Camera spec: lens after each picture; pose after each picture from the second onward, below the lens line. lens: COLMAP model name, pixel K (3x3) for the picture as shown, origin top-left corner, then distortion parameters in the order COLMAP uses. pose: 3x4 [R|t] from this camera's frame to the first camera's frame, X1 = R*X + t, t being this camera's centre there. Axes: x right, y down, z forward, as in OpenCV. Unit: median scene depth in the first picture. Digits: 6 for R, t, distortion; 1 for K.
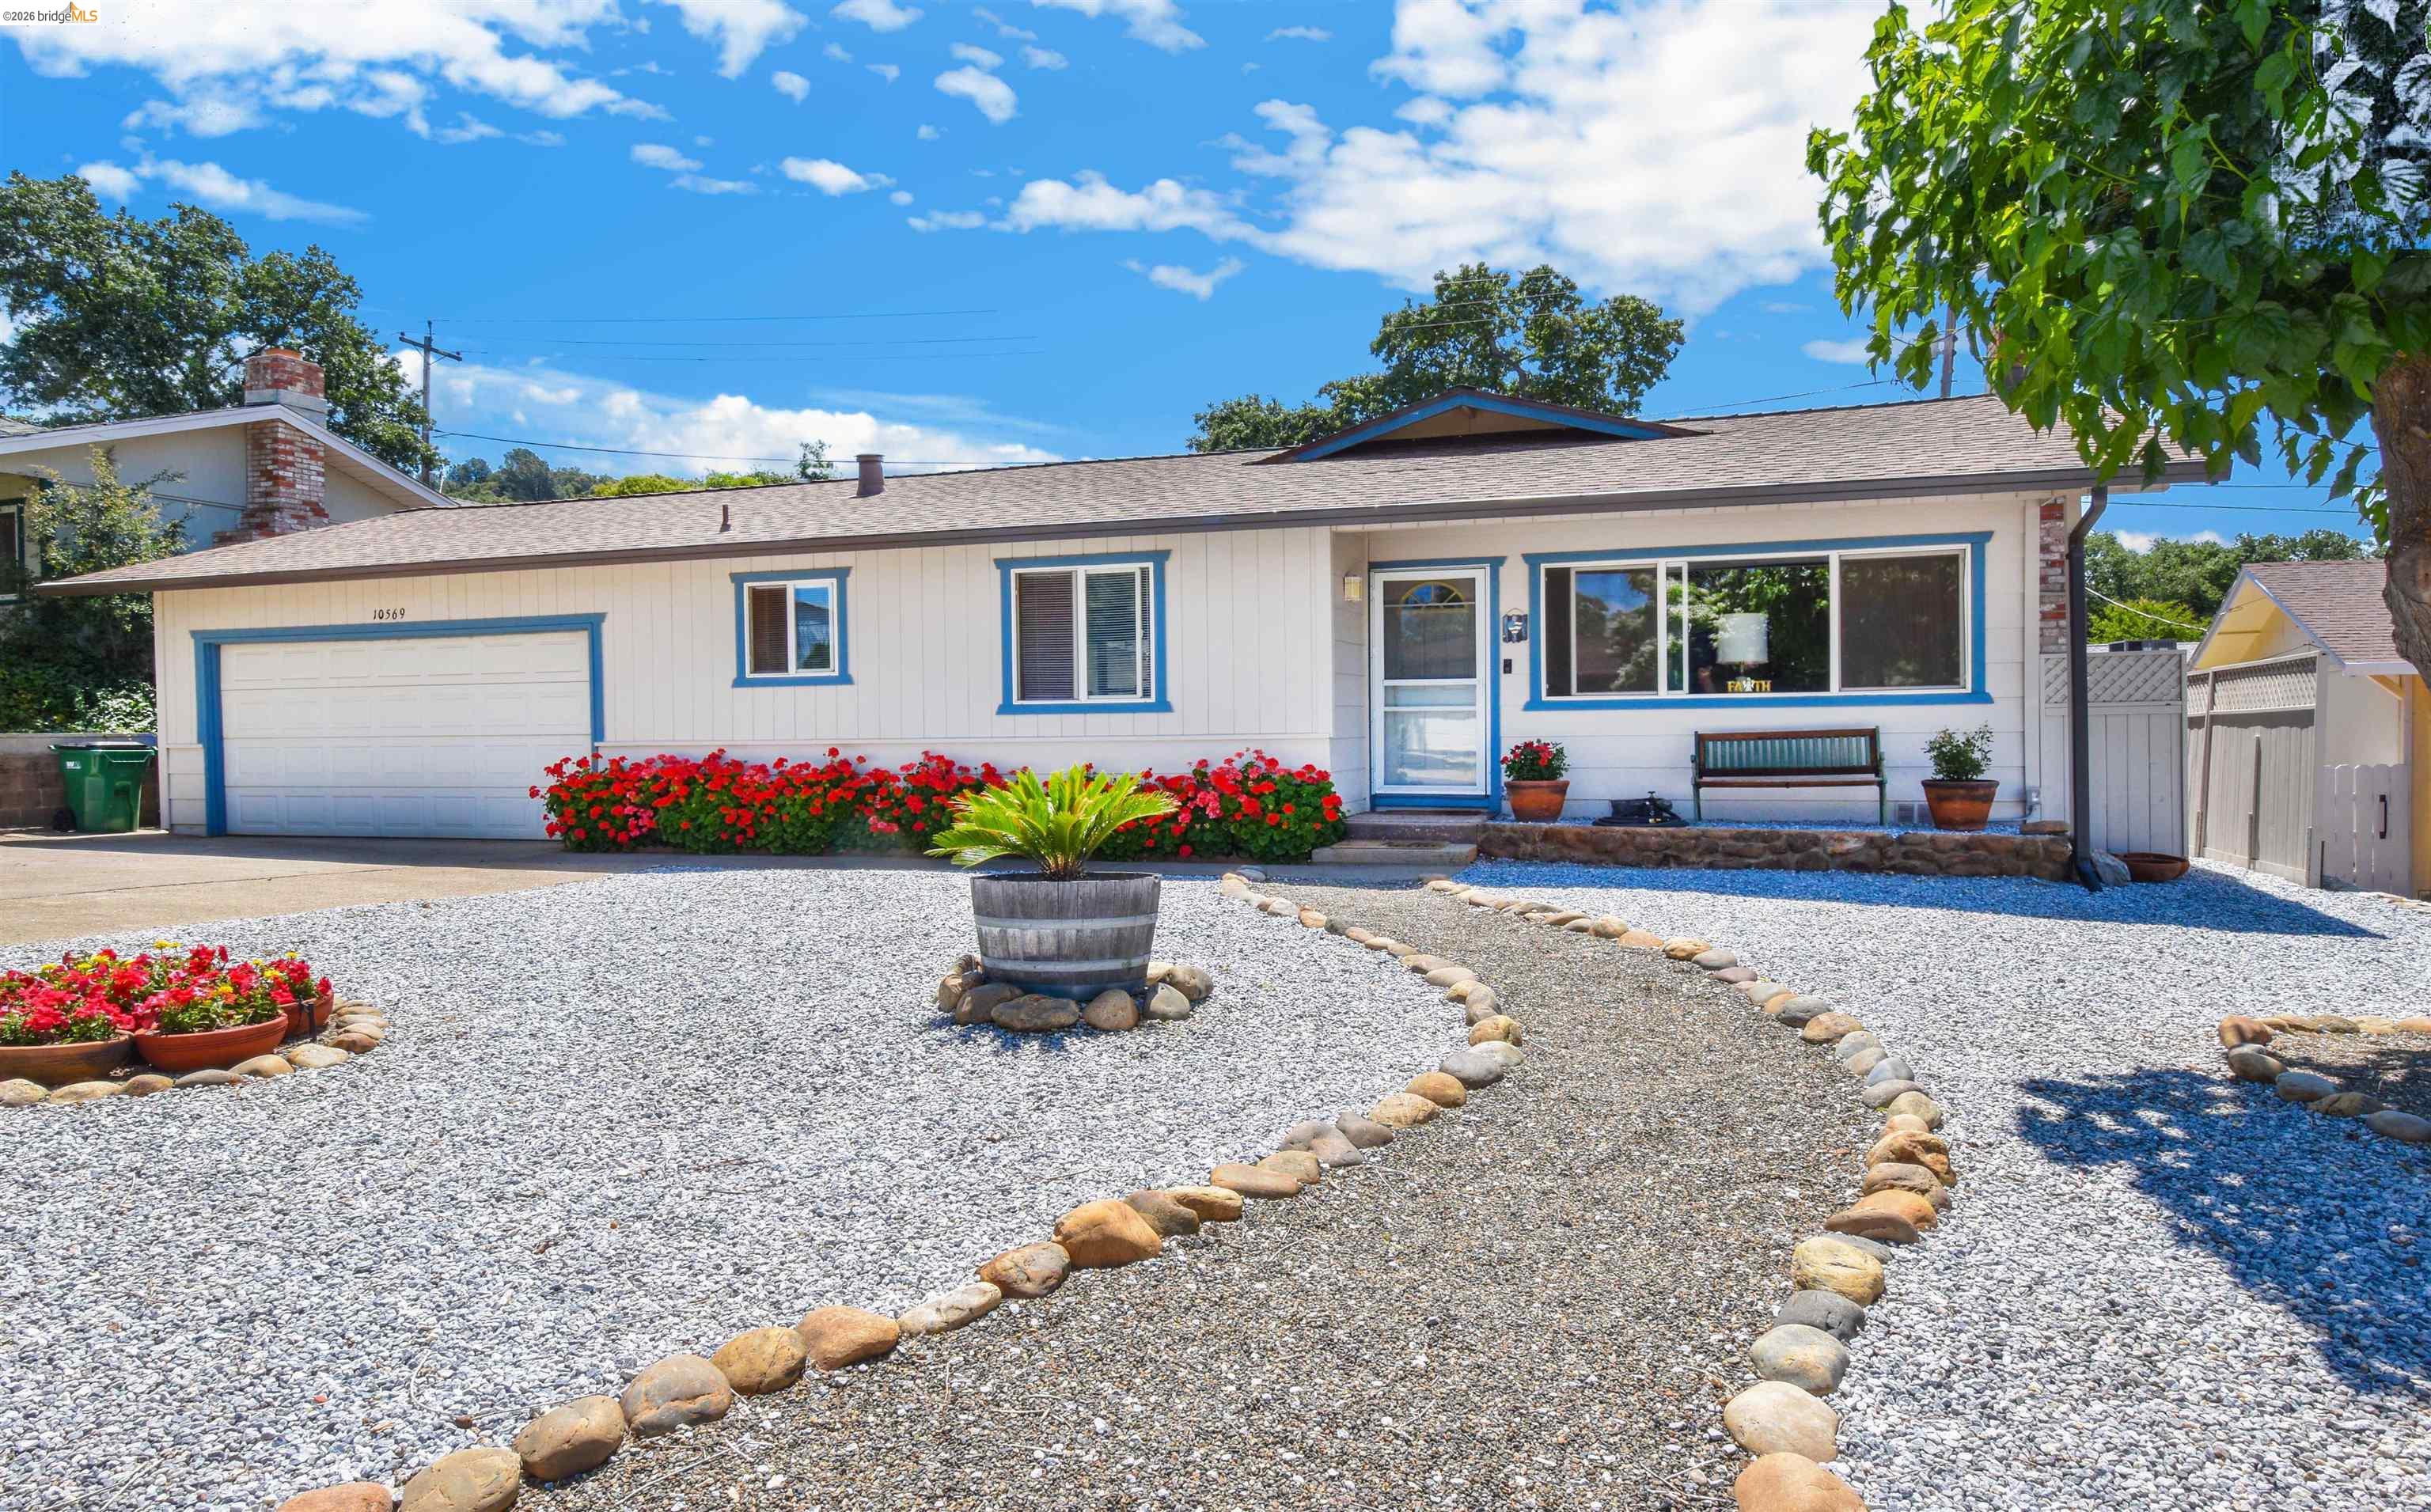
lens RADIAL K [[1473.8, 0, 1215.5], [0, 1473.8, 756.0], [0, 0, 1]] dist [0.005240, 0.001009]
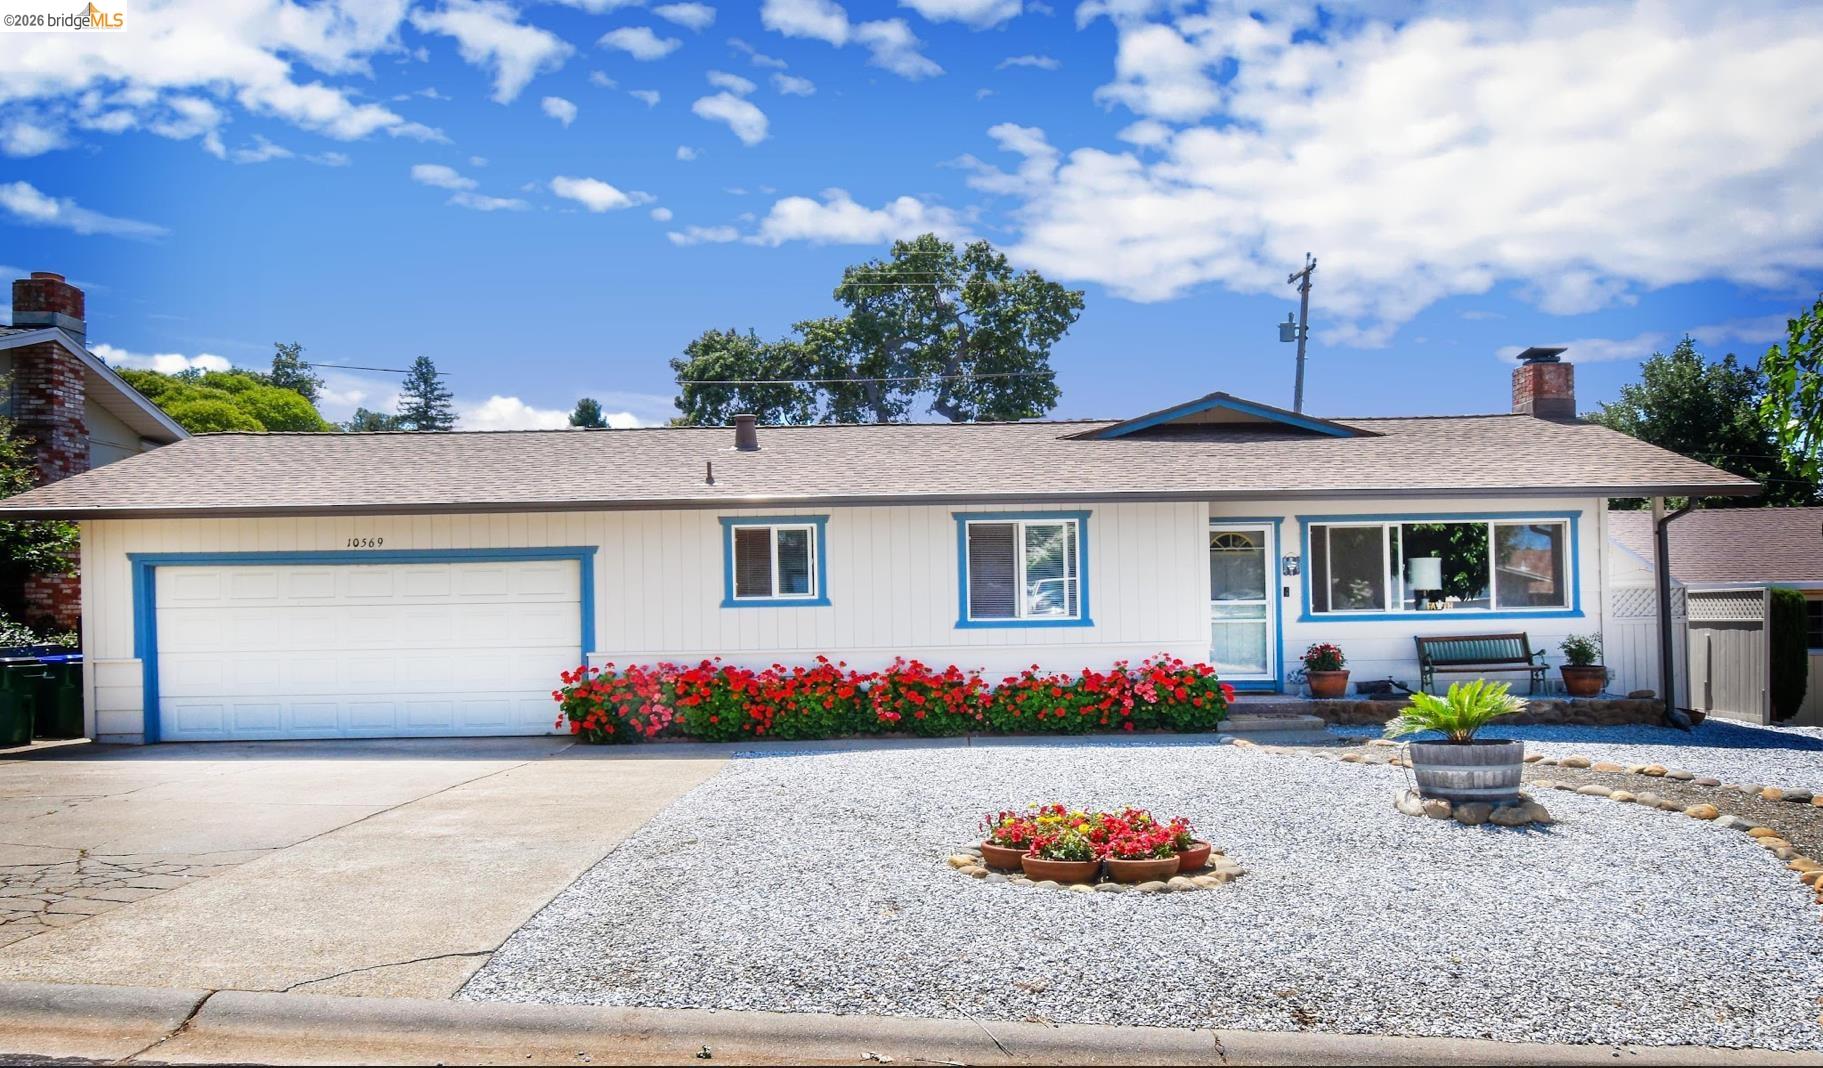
lens RADIAL K [[1354.4, 0, 944.4], [0, 1354.4, 588.2], [0, 0, 1]] dist [0.005499, -0.000943]
pose [[0.946897, -0.001539, 0.321533, -0.537351], [0.011765, 0.999485, -0.029863, -0.027509], [-0.321322, 0.032060, 0.946427, -0.156048]]
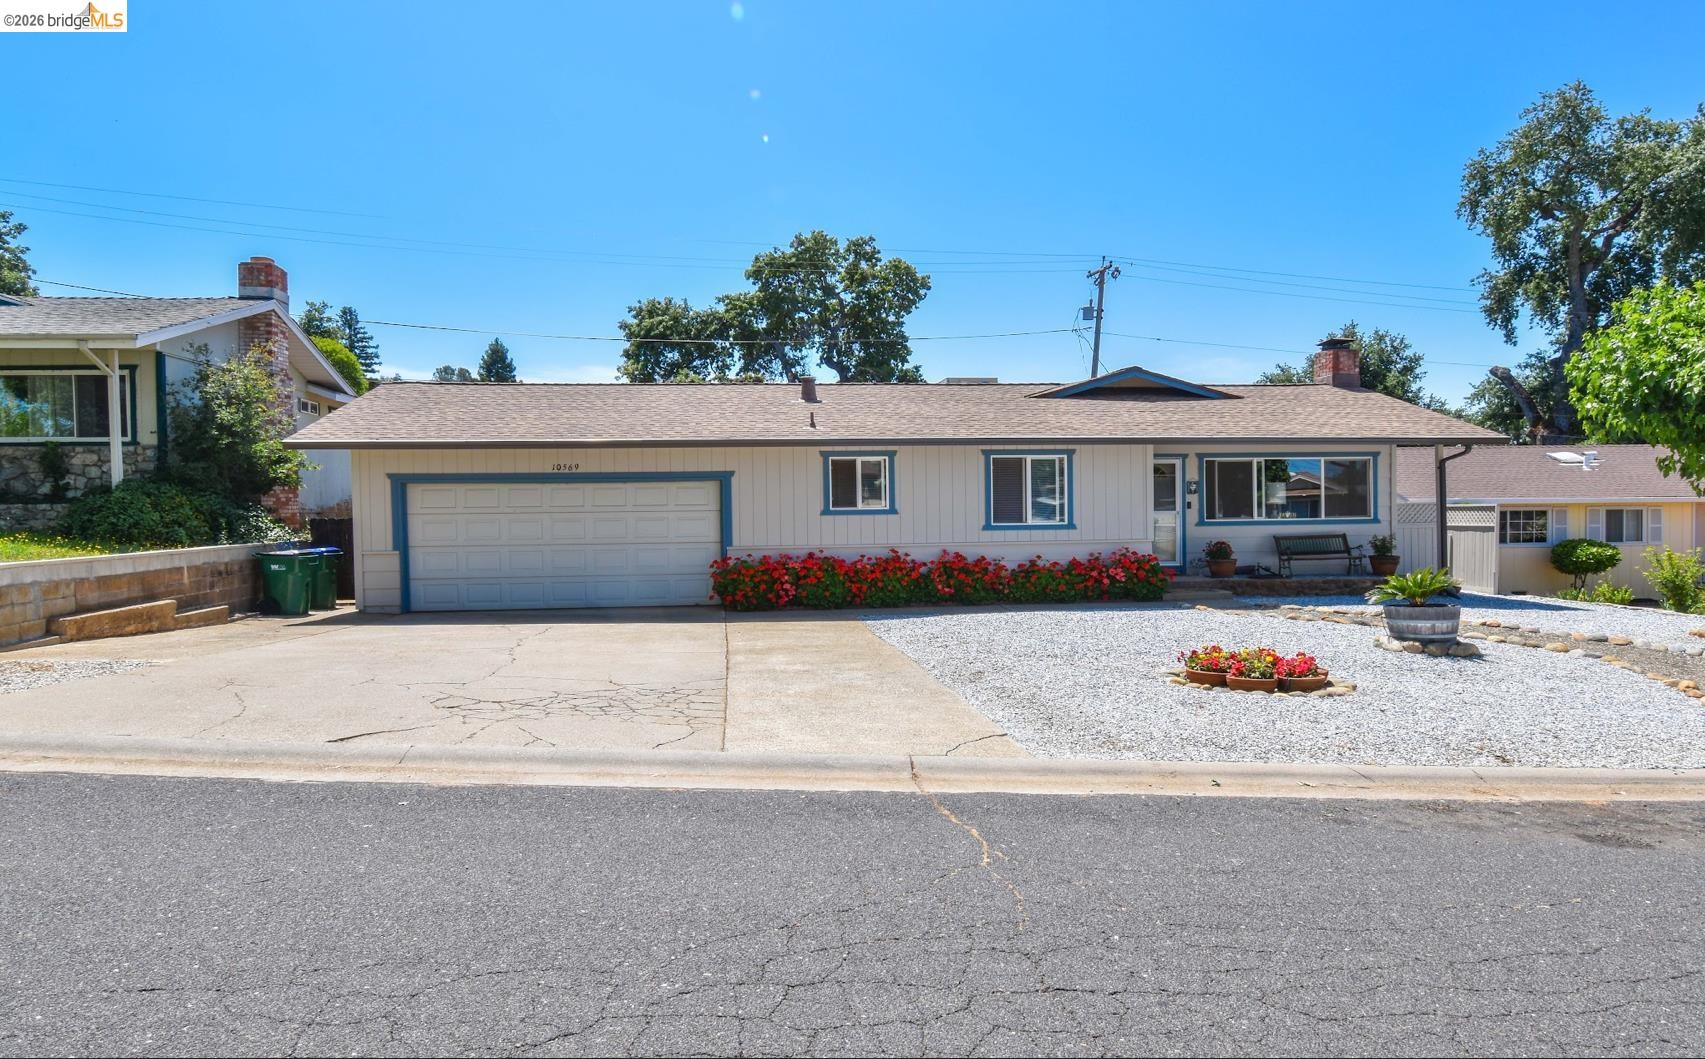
lens RADIAL K [[1033.8, 0, 852.5], [0, 1033.8, 529.5], [0, 0, 1]] dist [0.005240, 0.001009]
pose [[0.909339, -0.010351, 0.415926, -0.843649], [0.008766, 0.999945, 0.005720, -0.037395], [-0.415963, -0.001555, 0.909380, -0.156184]]
